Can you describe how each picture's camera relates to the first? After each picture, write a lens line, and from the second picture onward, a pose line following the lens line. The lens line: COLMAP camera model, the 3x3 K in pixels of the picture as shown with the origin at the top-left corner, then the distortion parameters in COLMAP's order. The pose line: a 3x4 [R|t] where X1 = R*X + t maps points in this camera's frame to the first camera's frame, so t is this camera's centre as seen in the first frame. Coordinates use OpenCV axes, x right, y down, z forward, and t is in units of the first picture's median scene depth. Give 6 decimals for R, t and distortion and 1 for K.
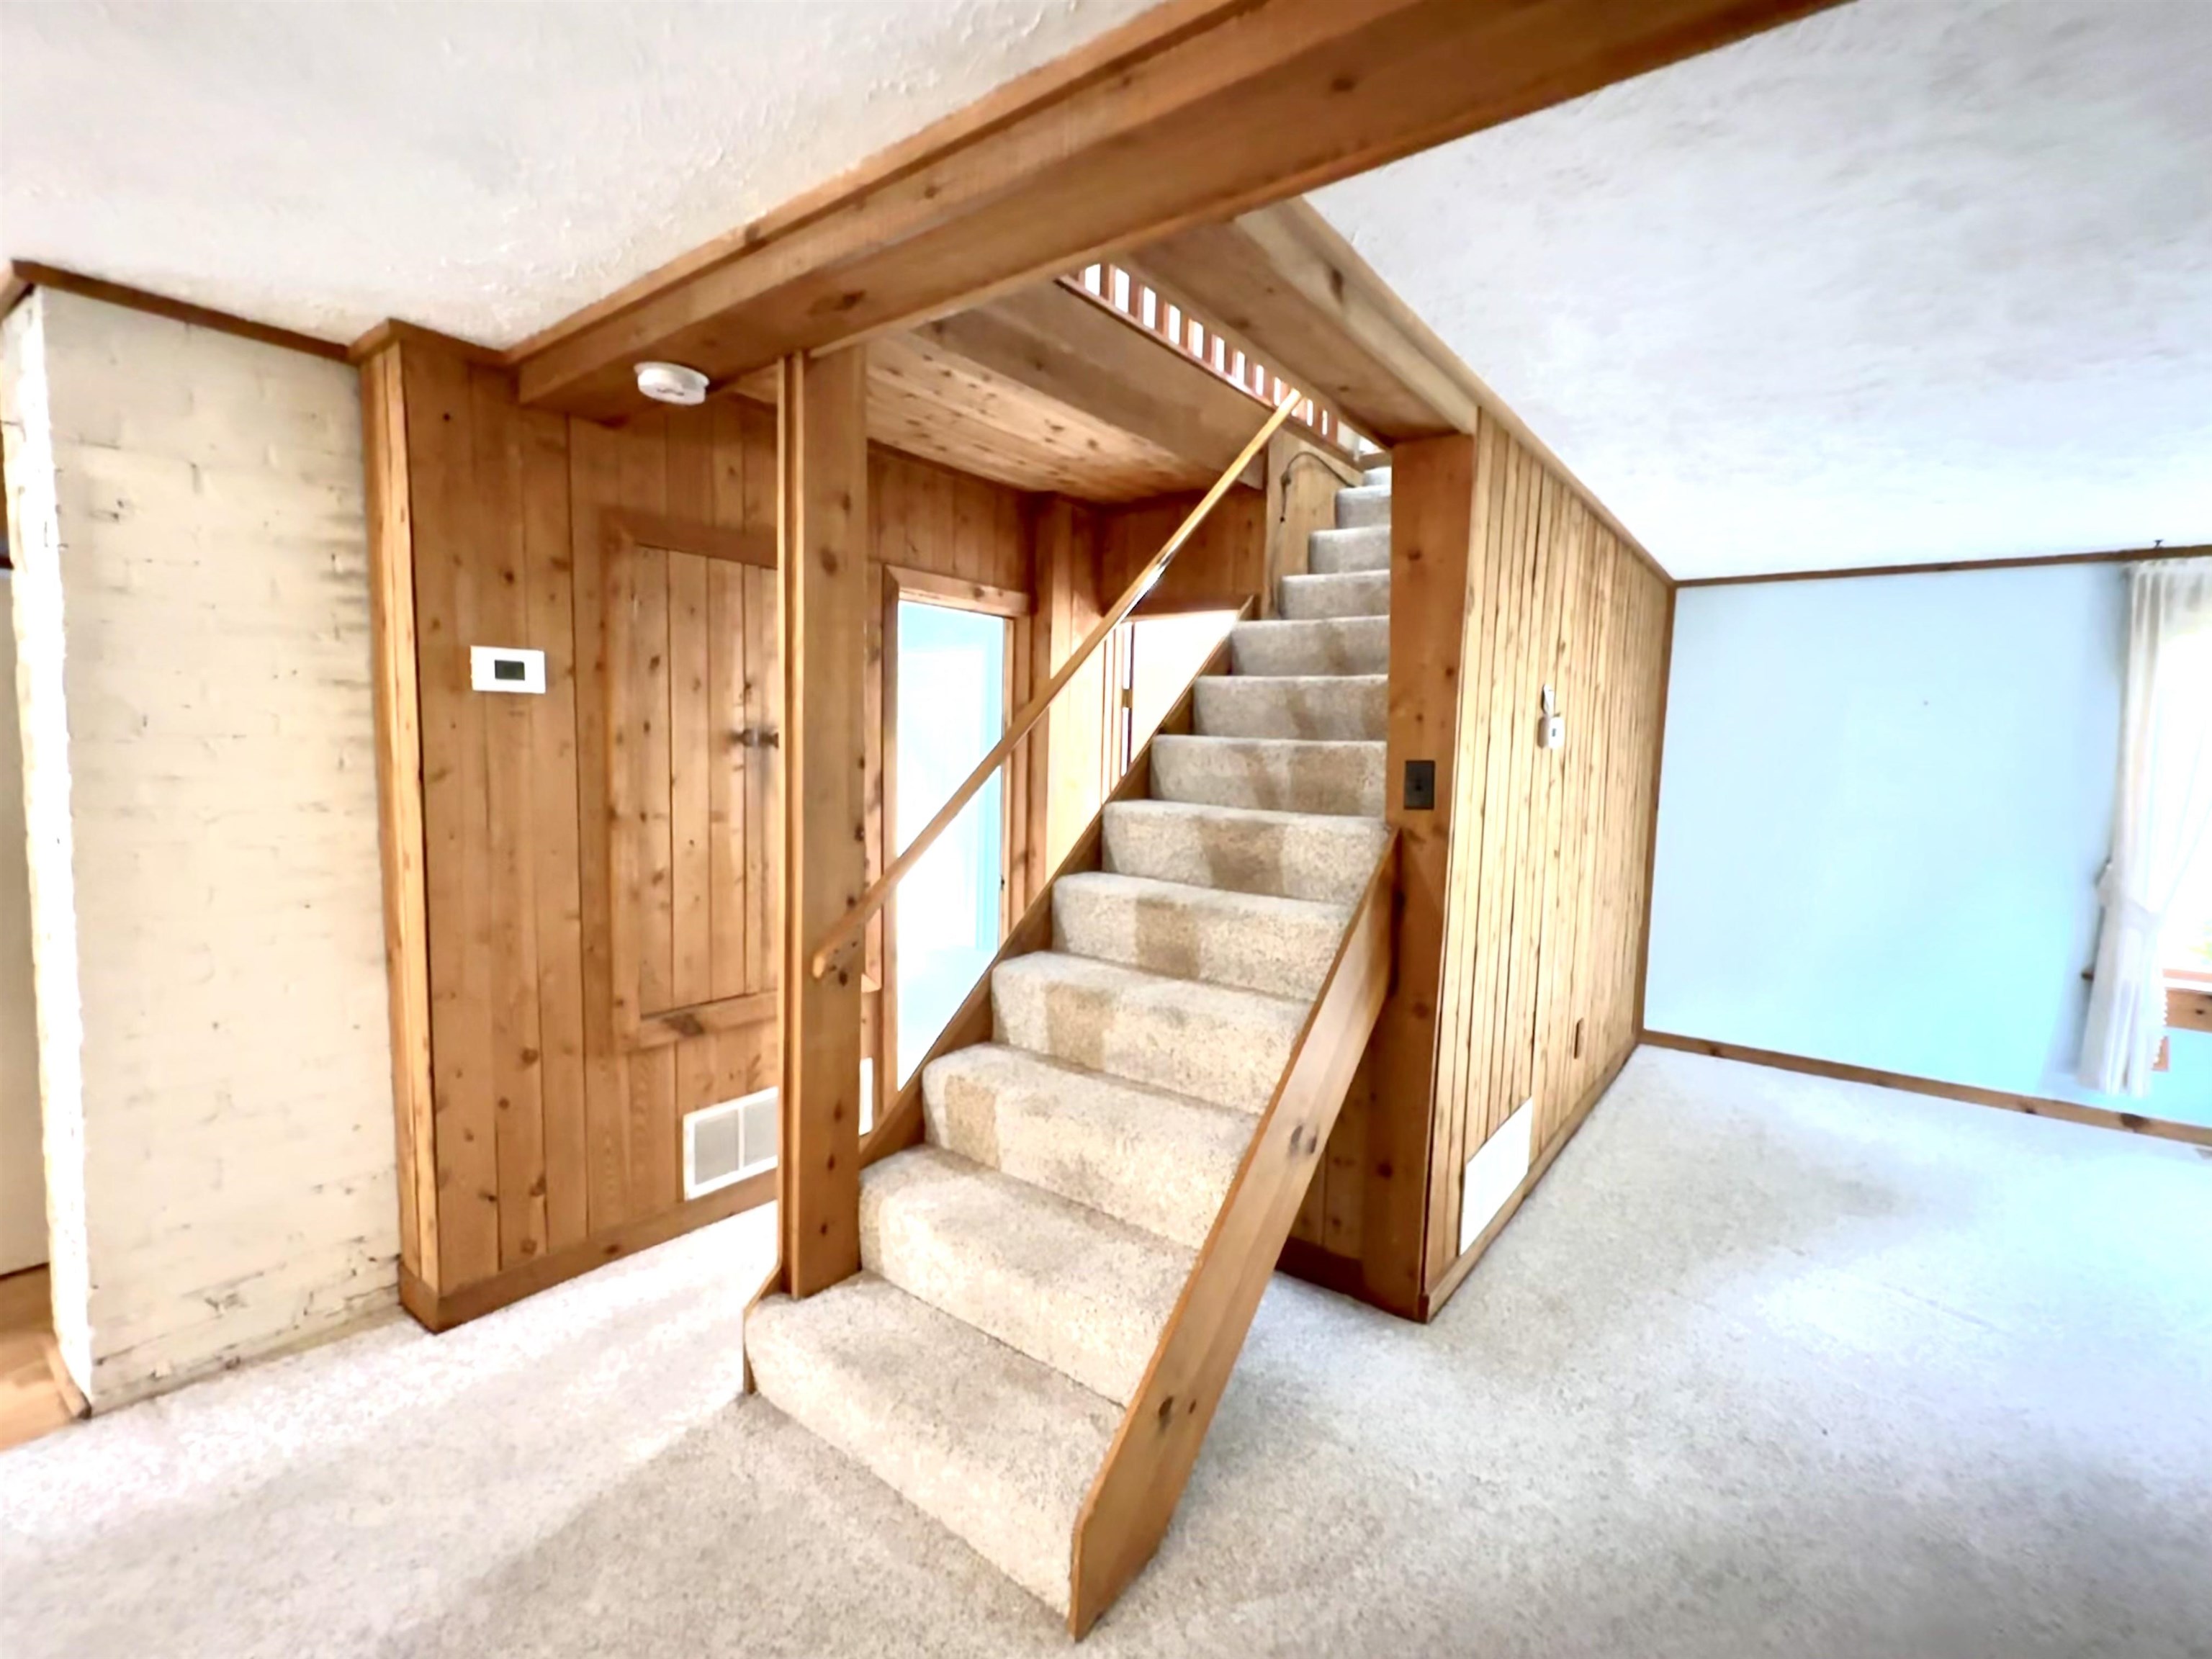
lens RADIAL K [[877.0, 0, 1104.7], [0, 877.0, 827.3], [0, 0, 1]] dist [-0.000740, -0.000061]
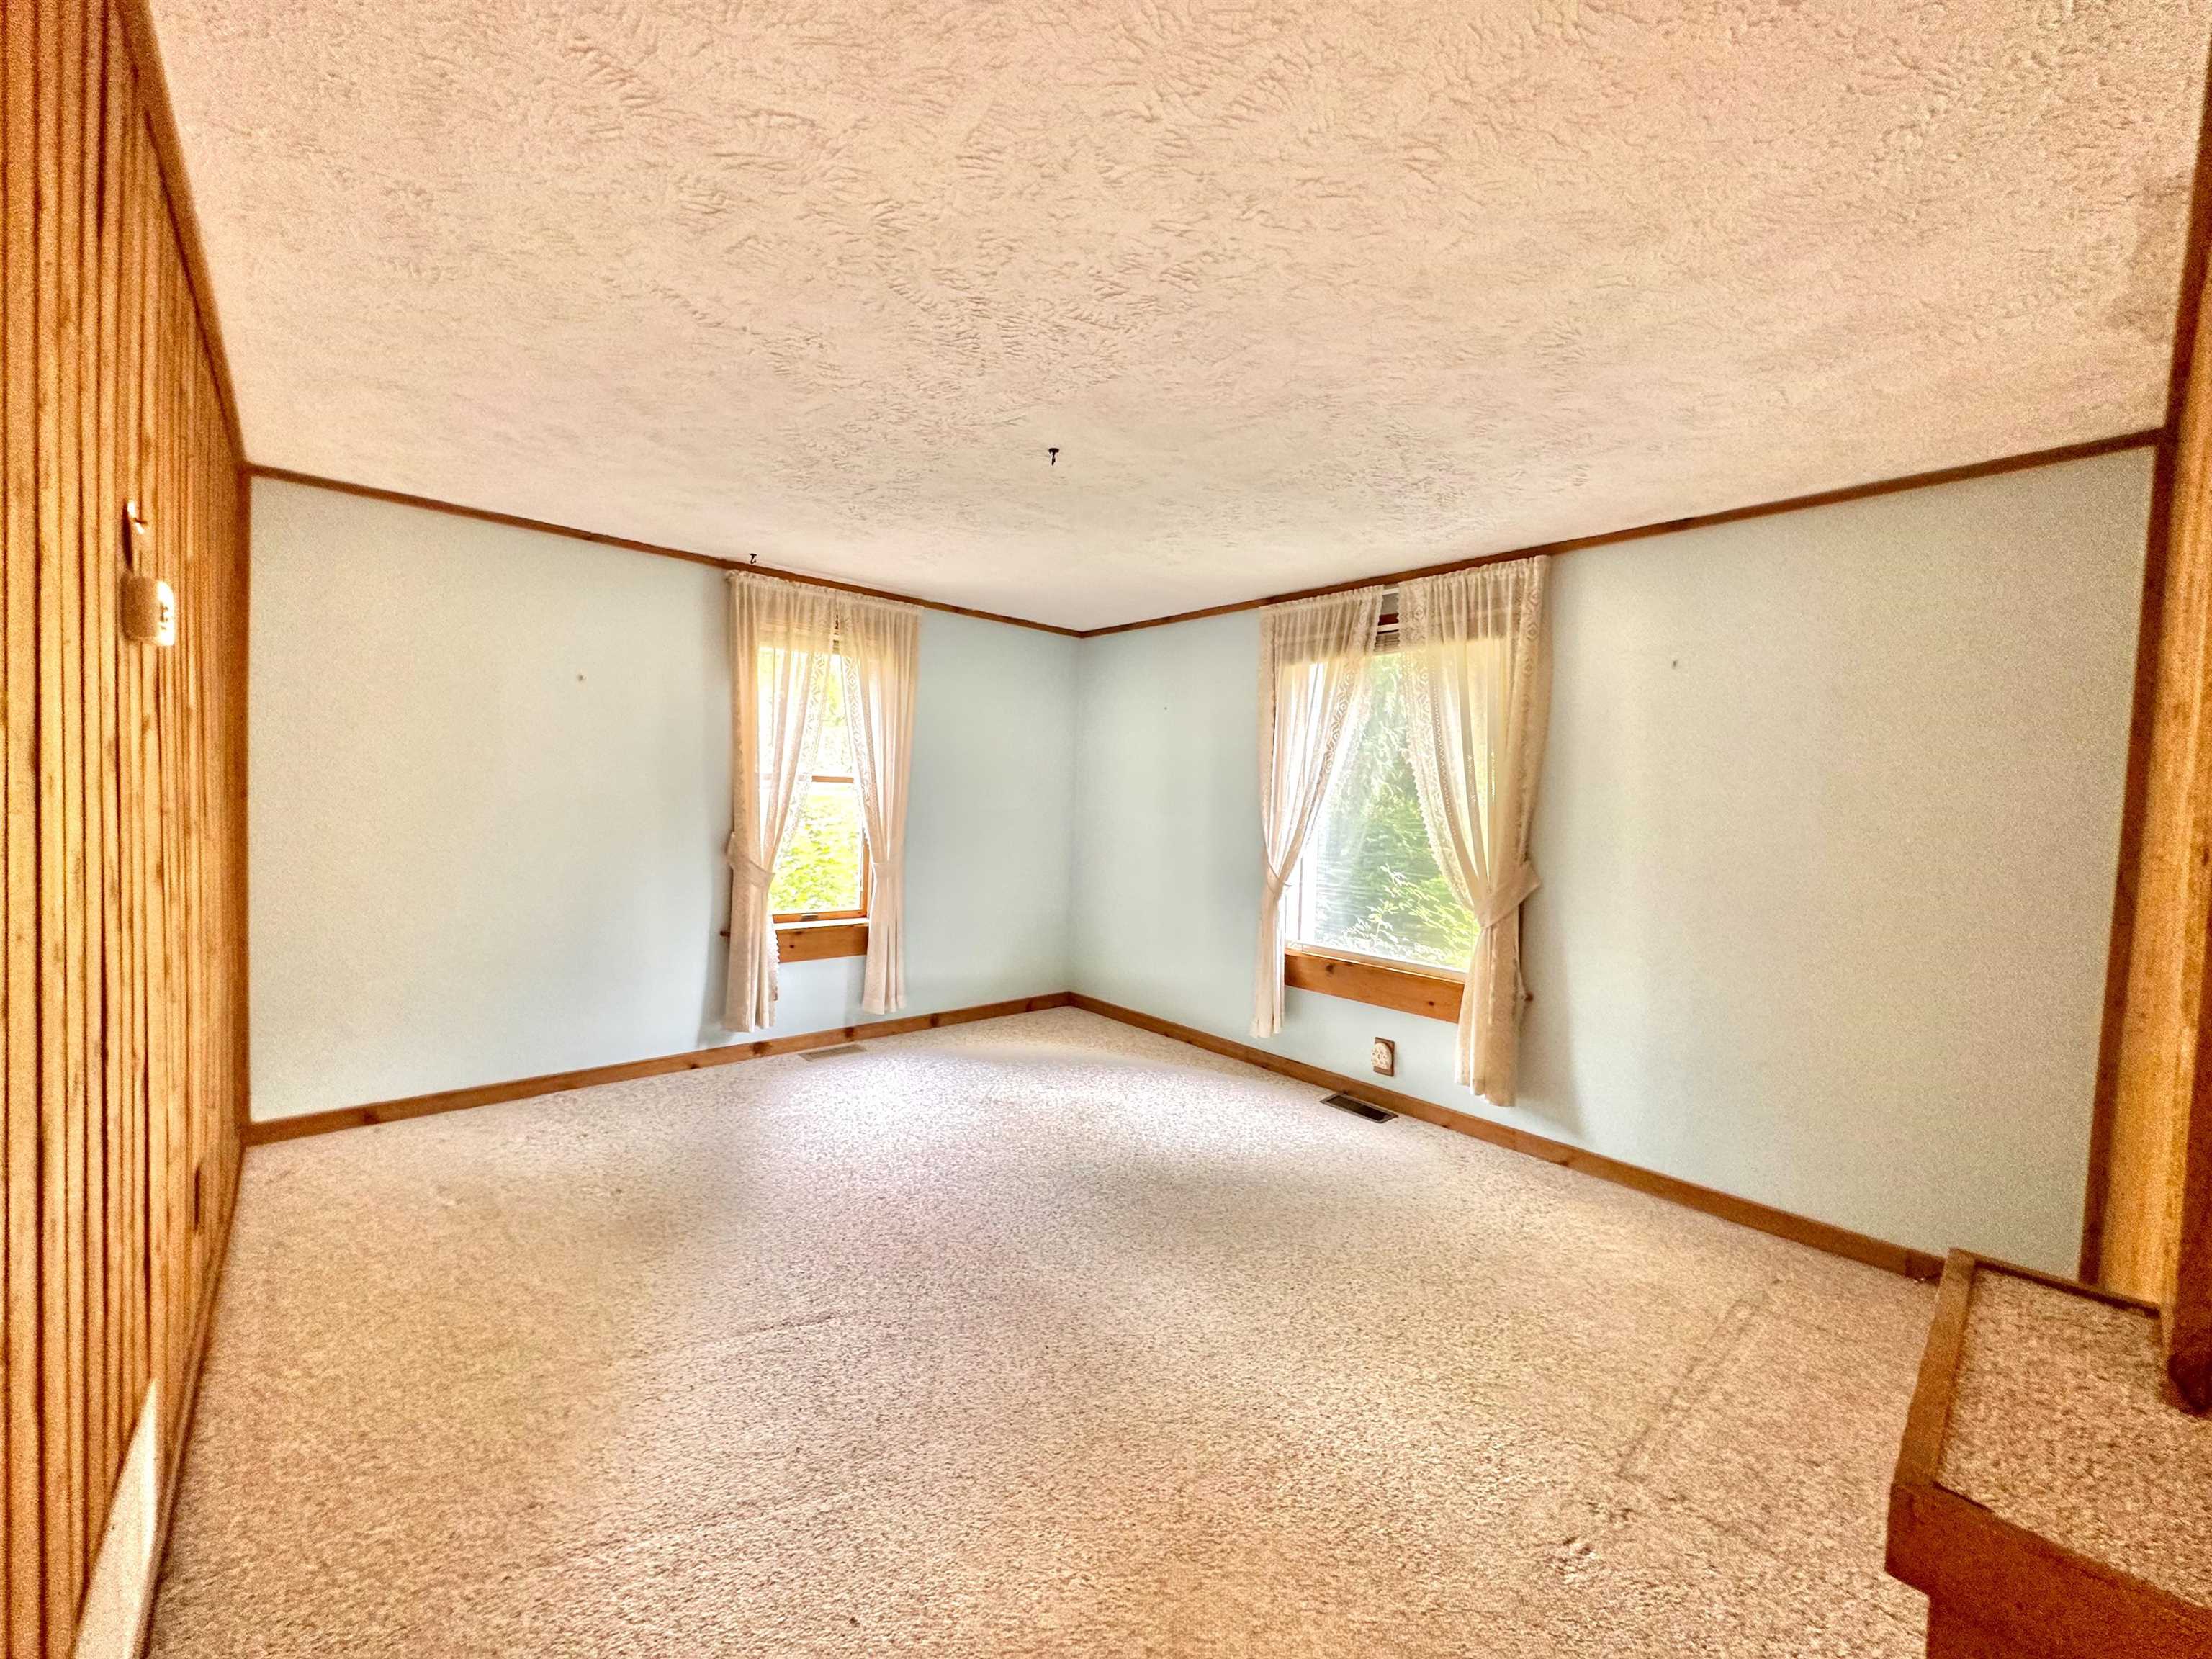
lens RADIAL K [[877.0, 0, 1104.7], [0, 877.0, 827.3], [0, 0, 1]] dist [-0.000740, -0.000061]
pose [[0.161601, -0.052709, 0.985448, 0.093133], [0.055733, 0.997466, 0.044213, 0.010483], [-0.985281, 0.047777, 0.164129, 0.326727]]
